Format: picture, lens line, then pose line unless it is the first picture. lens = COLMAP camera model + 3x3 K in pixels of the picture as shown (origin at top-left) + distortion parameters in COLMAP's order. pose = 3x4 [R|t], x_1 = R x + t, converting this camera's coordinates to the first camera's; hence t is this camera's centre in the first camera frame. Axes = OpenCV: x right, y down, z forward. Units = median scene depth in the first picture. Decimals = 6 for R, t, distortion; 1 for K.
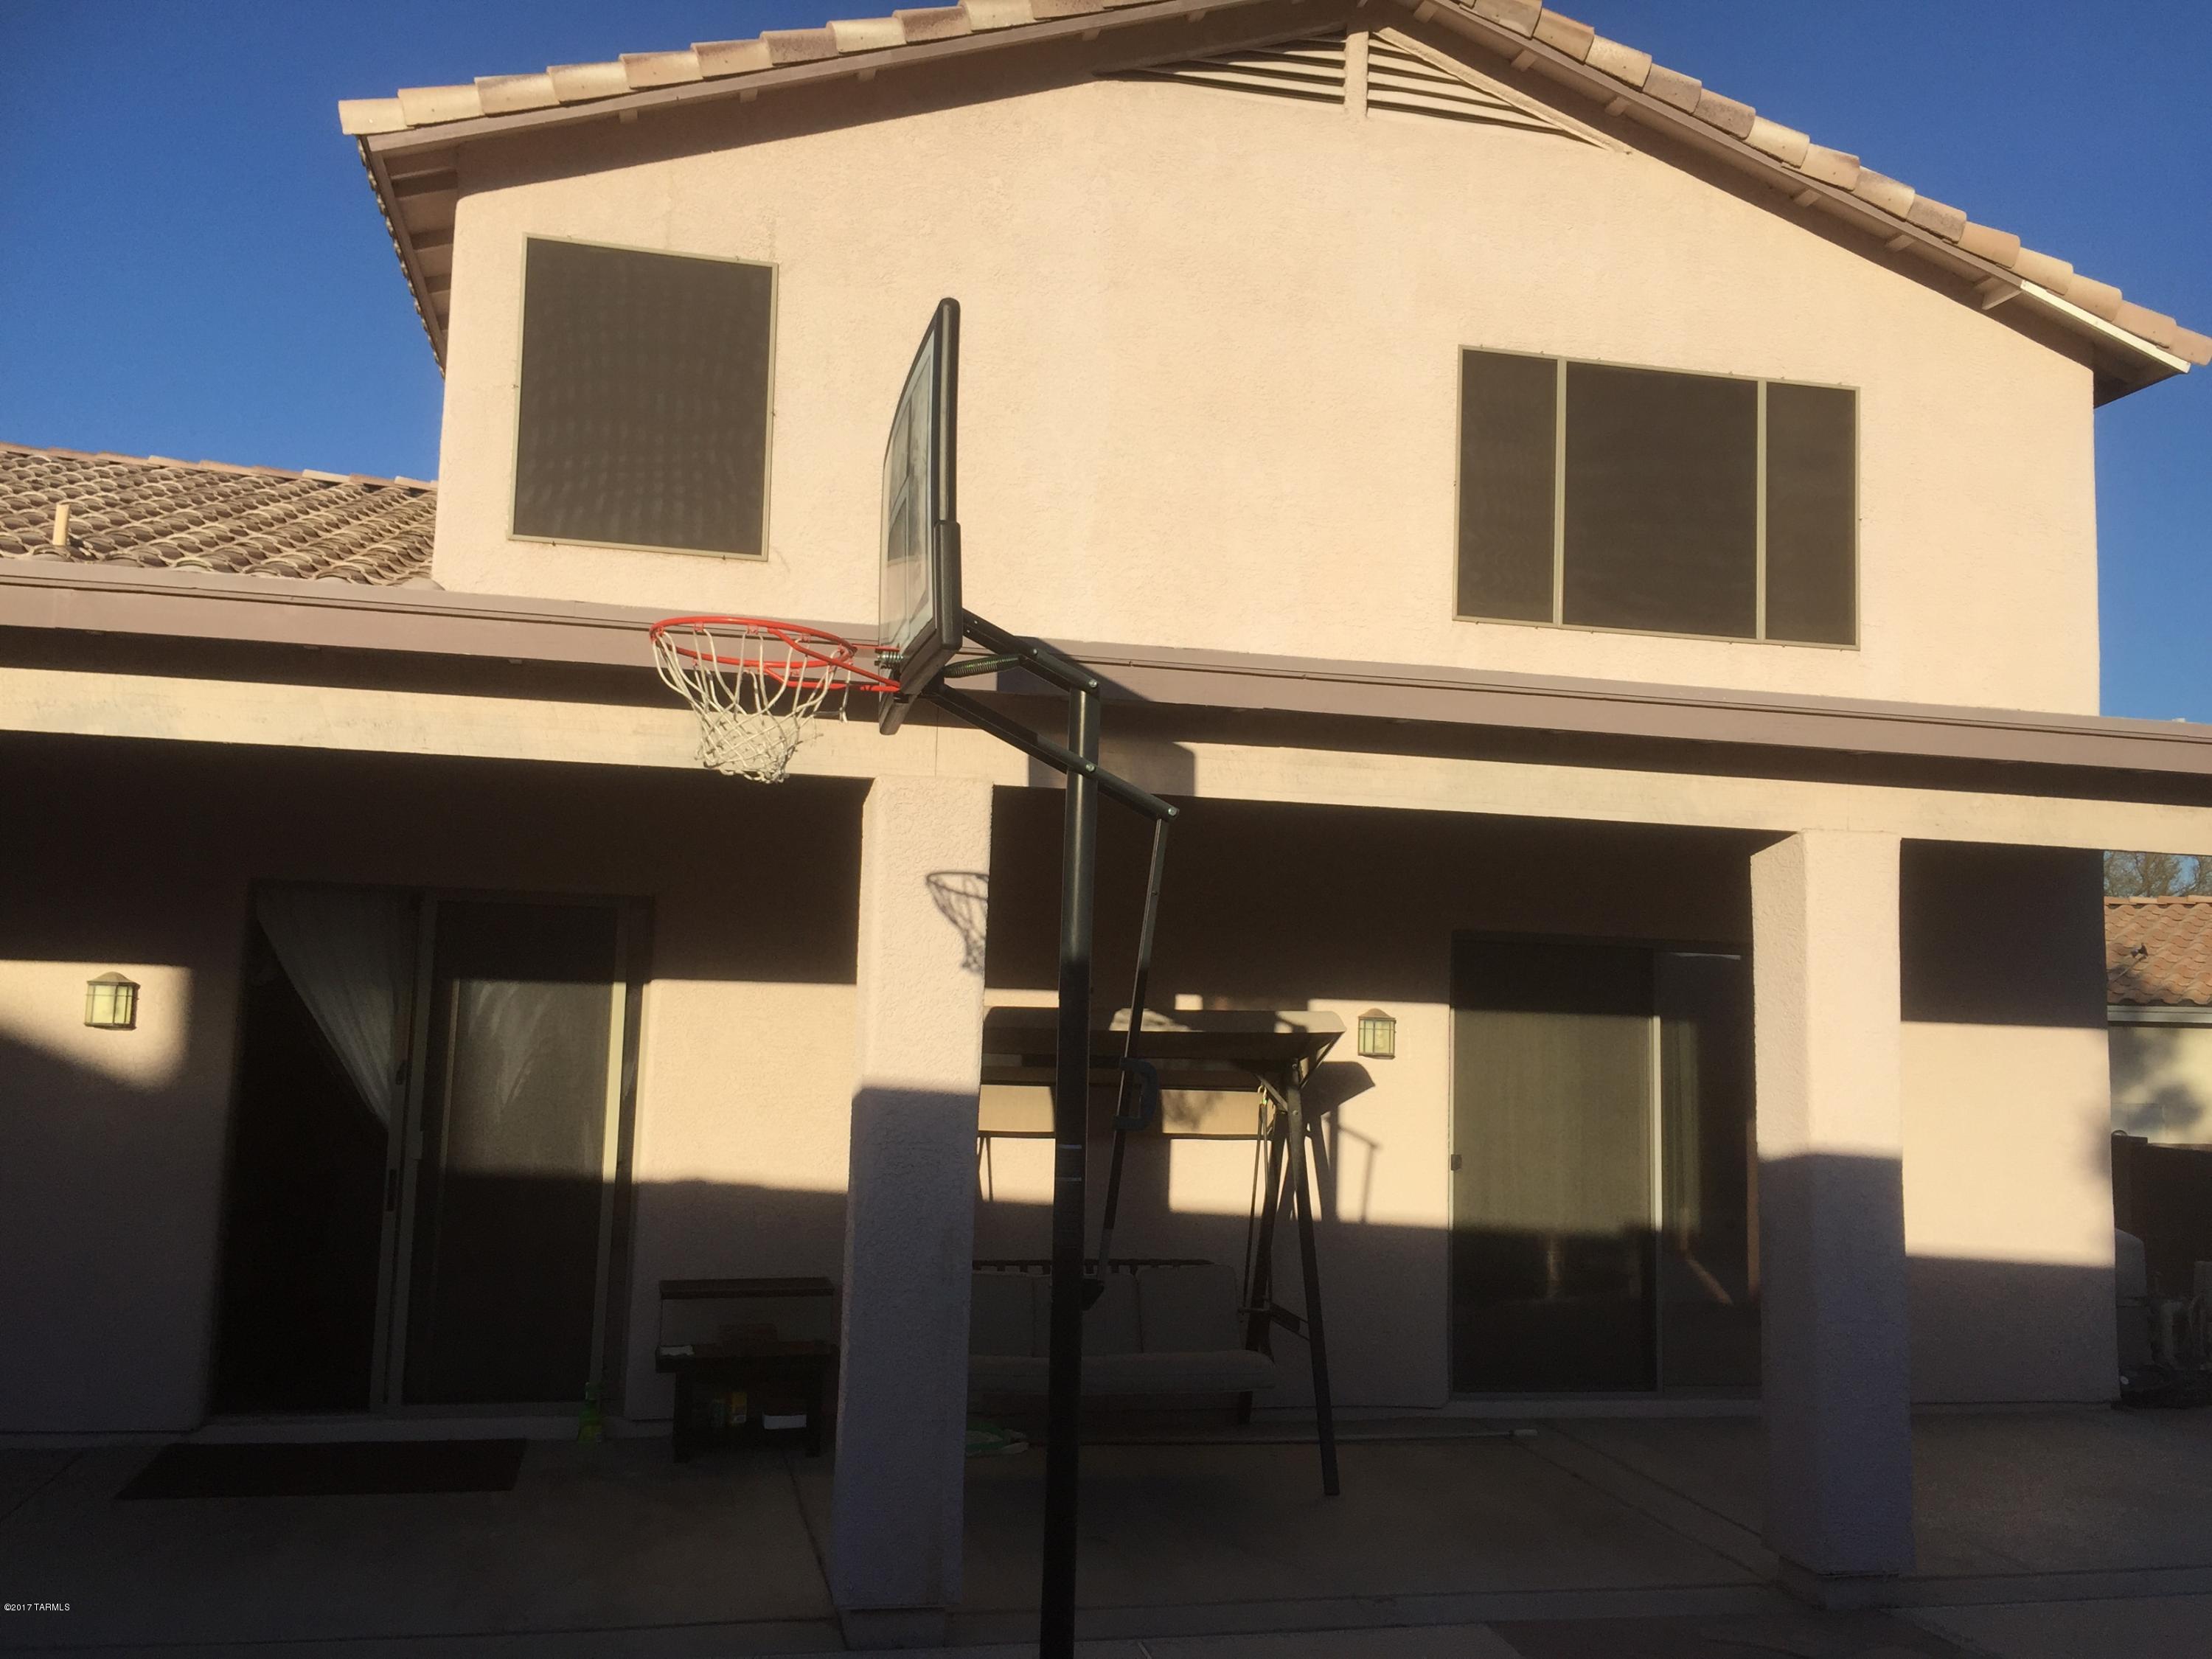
lens RADIAL K [[1923.1, 0, 1106.0], [0, 1923.1, 829.5], [0, 0, 1]] dist [0.087187, -0.121395]
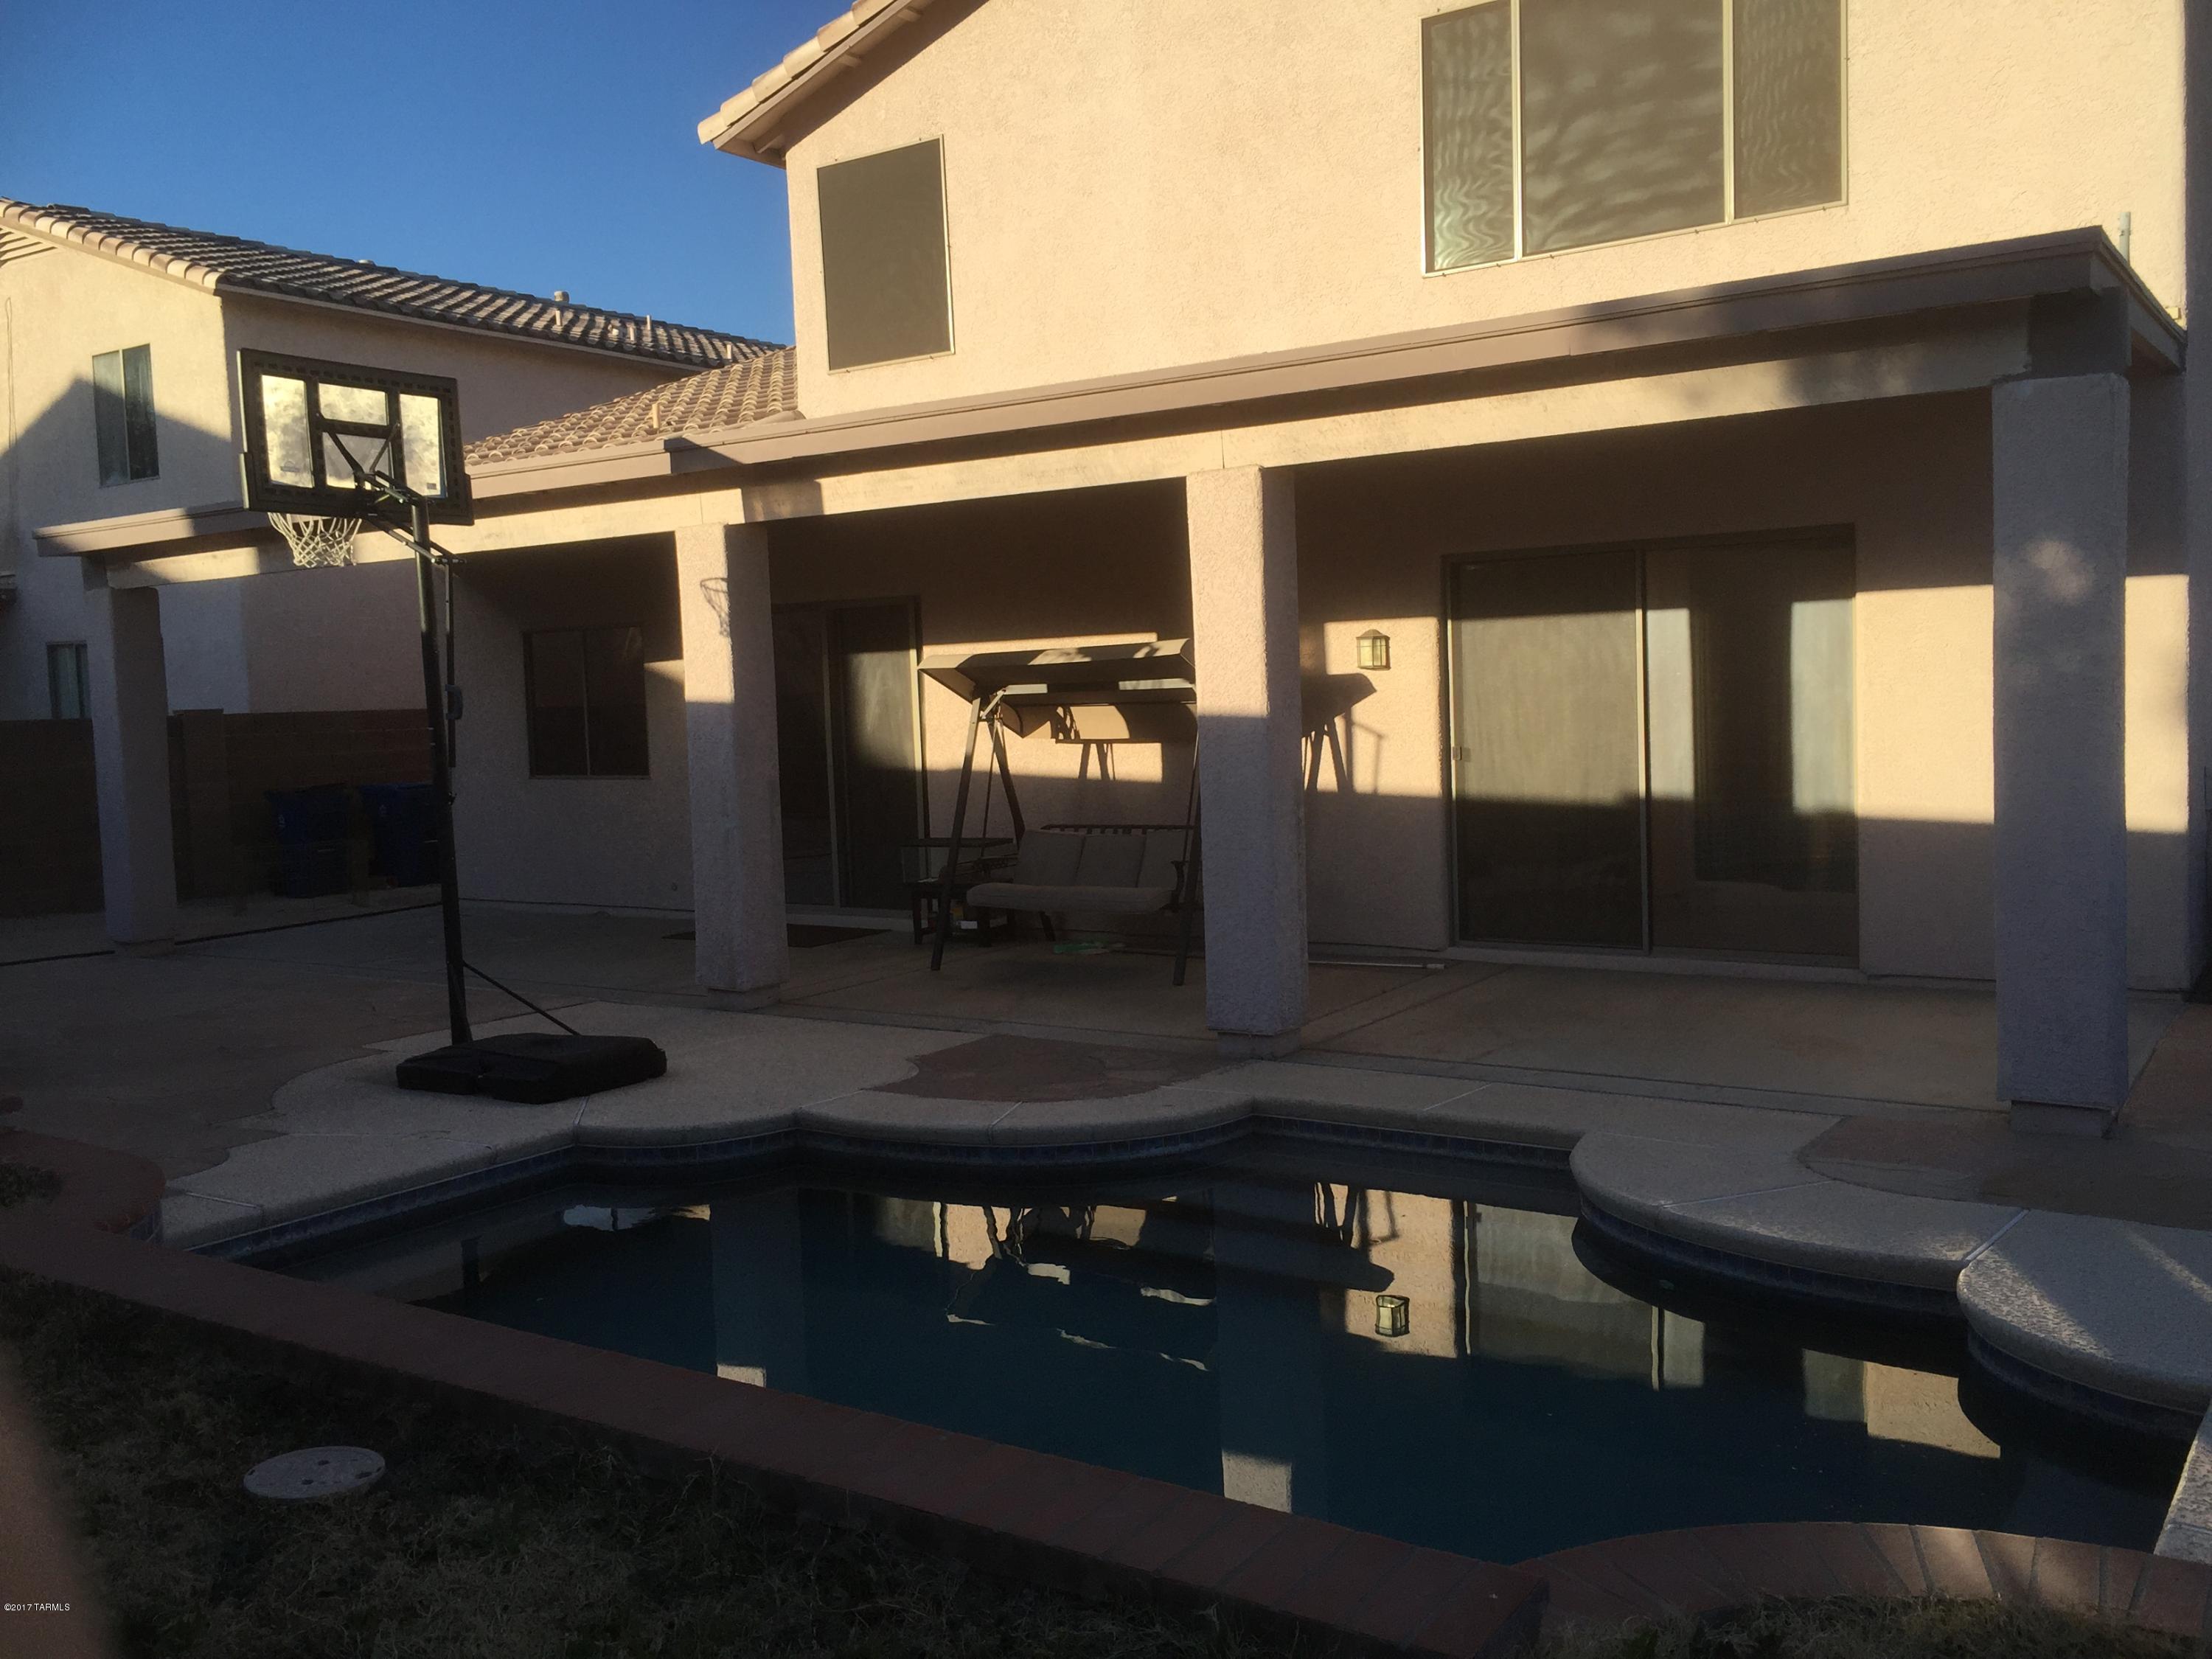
lens RADIAL K [[1864.3, 0, 1106.0], [0, 1864.3, 829.5], [0, 0, 1]] dist [0.069954, 0.000351]
pose [[0.676247, 0.004125, -0.736664, 0.901001], [0.125076, 0.984823, 0.120332, 0.055989], [0.725980, -0.173513, 0.665467, 0.079778]]
